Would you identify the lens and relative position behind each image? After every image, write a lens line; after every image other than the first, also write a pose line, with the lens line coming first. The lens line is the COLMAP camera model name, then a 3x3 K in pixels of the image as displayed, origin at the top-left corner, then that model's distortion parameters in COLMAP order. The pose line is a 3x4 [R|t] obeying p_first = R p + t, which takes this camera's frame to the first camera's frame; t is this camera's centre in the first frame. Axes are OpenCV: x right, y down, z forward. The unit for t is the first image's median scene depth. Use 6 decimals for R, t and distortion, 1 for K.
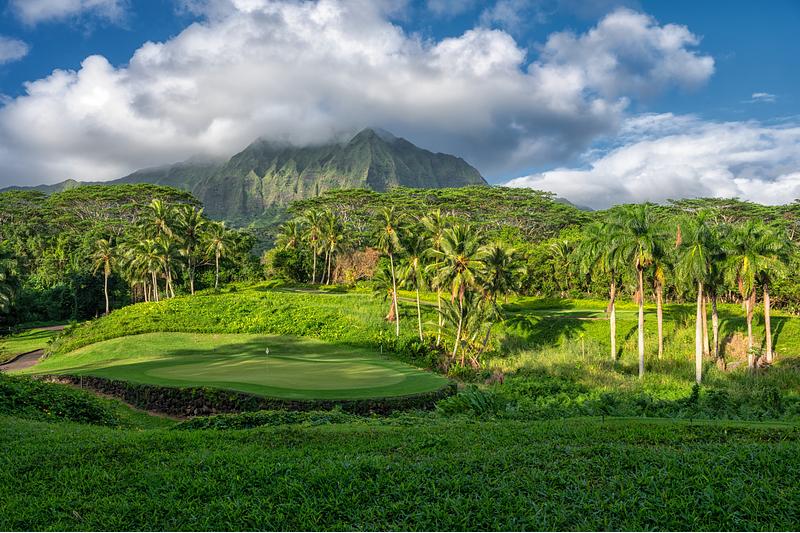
lens RADIAL K [[585.0, 0, 400.0], [0, 585.0, 266.5], [0, 0, 1]] dist [-0.004105, 0.000030]
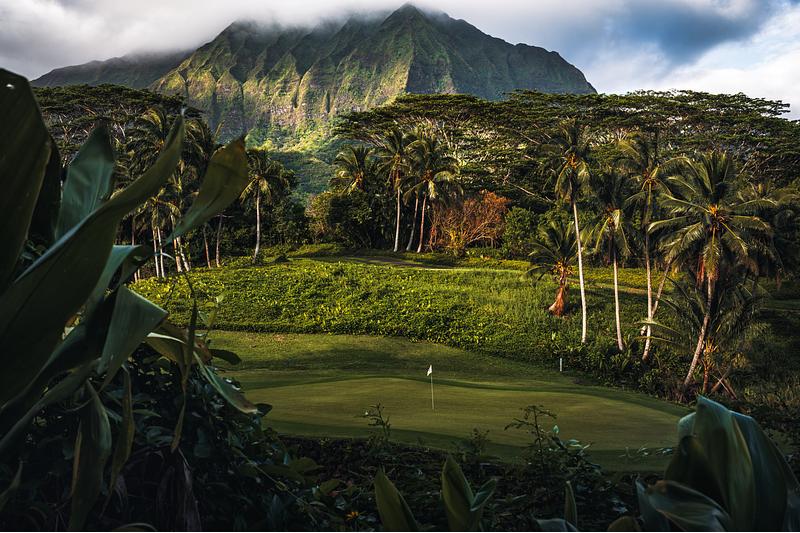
lens RADIAL K [[906.1, 0, 400.0], [0, 906.1, 266.5], [0, 0, 1]] dist [-0.003706, 0.000437]
pose [[0.998721, 0.013533, -0.048725, -0.156113], [-0.011191, 0.998784, 0.048022, 0.001711], [0.049315, -0.047415, 0.997657, 0.096857]]
